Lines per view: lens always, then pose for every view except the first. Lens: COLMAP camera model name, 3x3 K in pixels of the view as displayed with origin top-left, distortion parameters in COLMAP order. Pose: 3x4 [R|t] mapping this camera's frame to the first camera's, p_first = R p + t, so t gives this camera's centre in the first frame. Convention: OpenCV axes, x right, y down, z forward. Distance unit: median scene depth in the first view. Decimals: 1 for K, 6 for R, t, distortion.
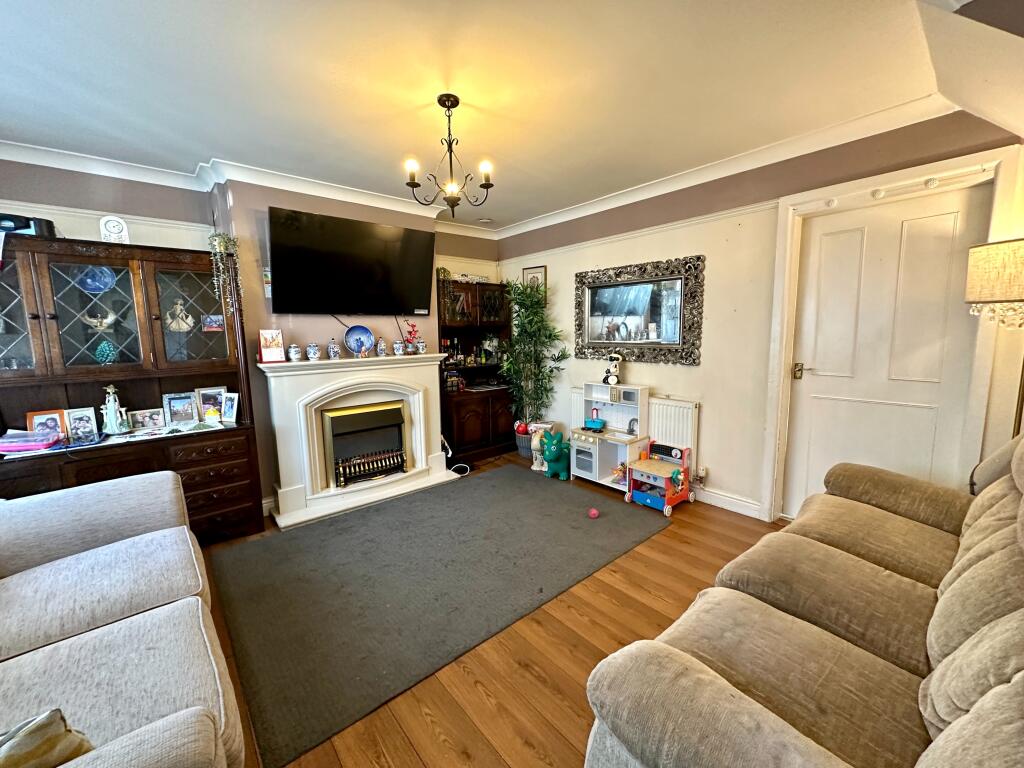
lens RADIAL K [[410.8, 0, 512.0], [0, 410.8, 384.0], [0, 0, 1]] dist [0.000168, -0.000011]
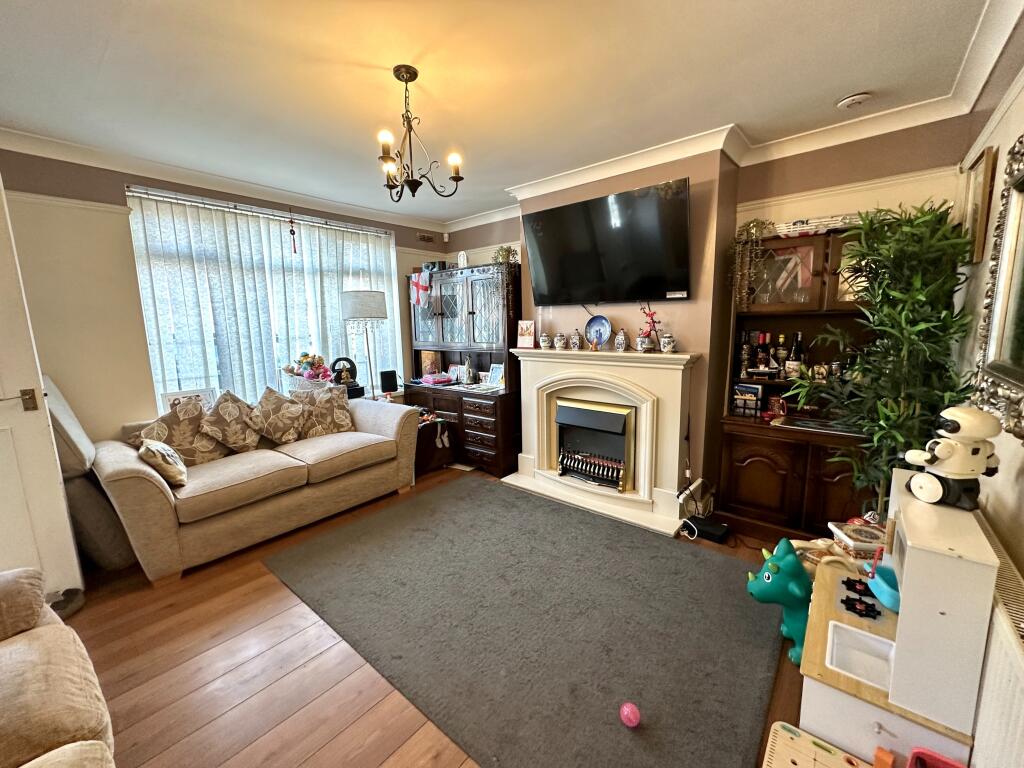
lens RADIAL K [[410.8, 0, 512.0], [0, 410.8, 384.0], [0, 0, 1]] dist [0.000168, -0.000011]
pose [[0.160293, 0.162774, -0.973556, 0.522291], [-0.111907, 0.982947, 0.145919, -0.106551], [0.980705, 0.085558, 0.175775, 0.676175]]
